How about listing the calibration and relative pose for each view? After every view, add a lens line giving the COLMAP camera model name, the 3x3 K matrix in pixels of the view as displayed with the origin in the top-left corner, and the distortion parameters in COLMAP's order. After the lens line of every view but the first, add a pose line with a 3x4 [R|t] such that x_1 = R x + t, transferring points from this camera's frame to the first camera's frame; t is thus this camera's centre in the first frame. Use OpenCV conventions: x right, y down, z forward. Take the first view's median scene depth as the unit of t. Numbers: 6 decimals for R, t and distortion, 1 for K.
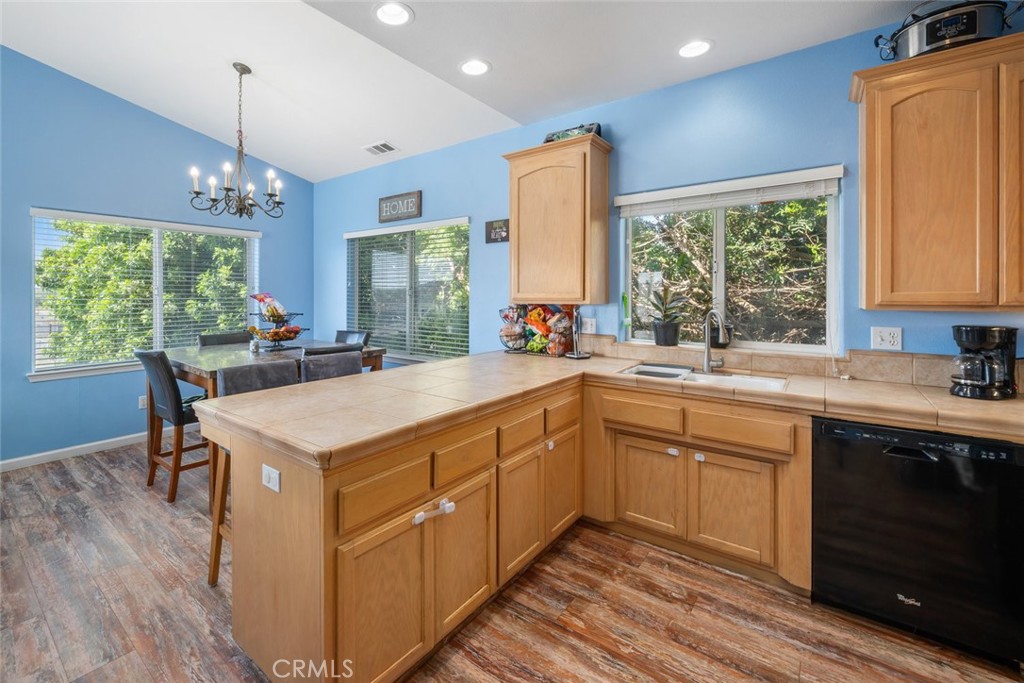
lens RADIAL K [[444.9, 0, 468.8], [0, 444.9, 297.1], [0, 0, 1]] dist [-0.003971, 0.000053]
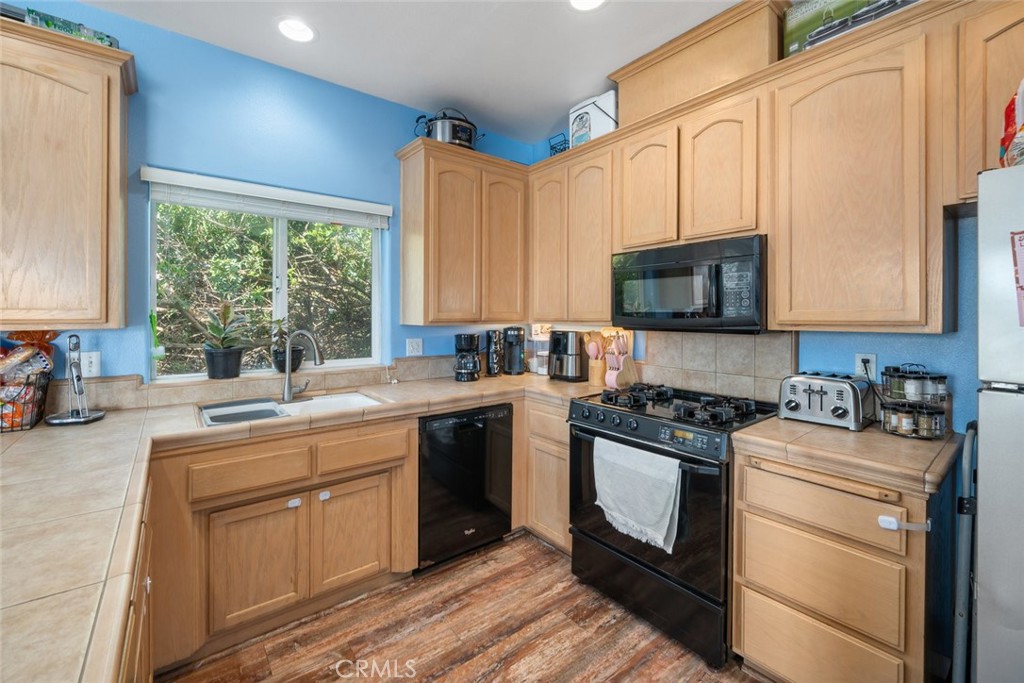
lens RADIAL K [[425.7, 0, 506.8], [0, 425.7, 316.5], [0, 0, 1]] dist [-0.006928, -0.000123]
pose [[0.228199, -0.003824, 0.973607, -0.218410], [0.003083, 0.999990, 0.003205, -0.000789], [-0.973610, 0.002270, 0.228208, 0.435767]]
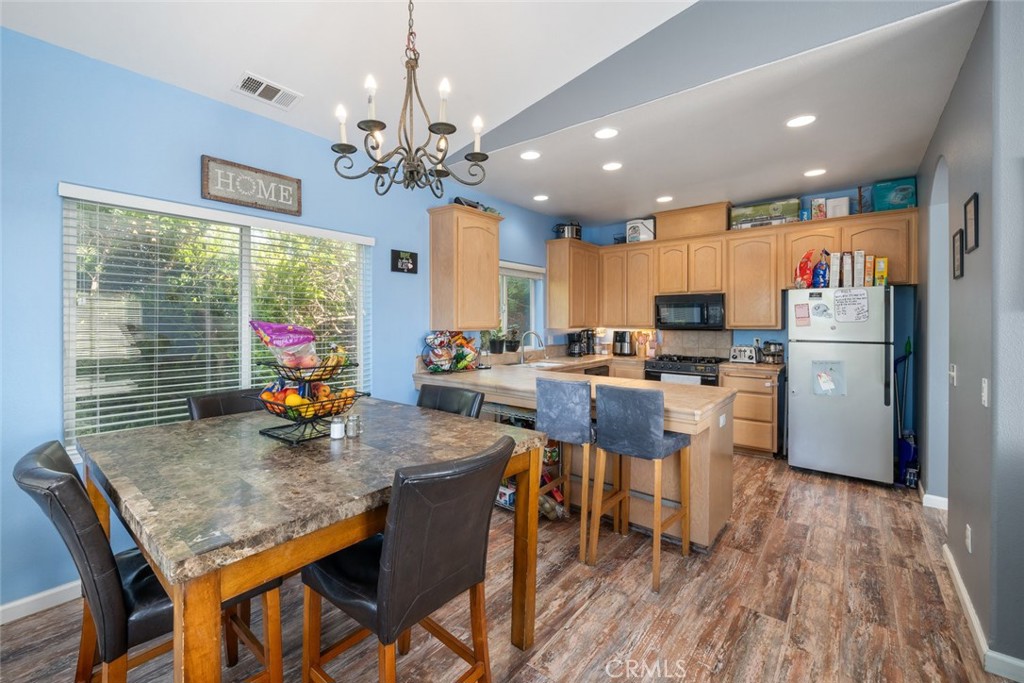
lens RADIAL K [[425.7, 0, 493.5], [0, 425.7, 322.7], [0, 0, 1]] dist [-0.006928, -0.000123]
pose [[0.025360, -0.004168, 0.999670, -1.462170], [0.003926, 0.999984, 0.004070, -0.016347], [-0.999671, 0.003822, 0.025376, 1.233042]]
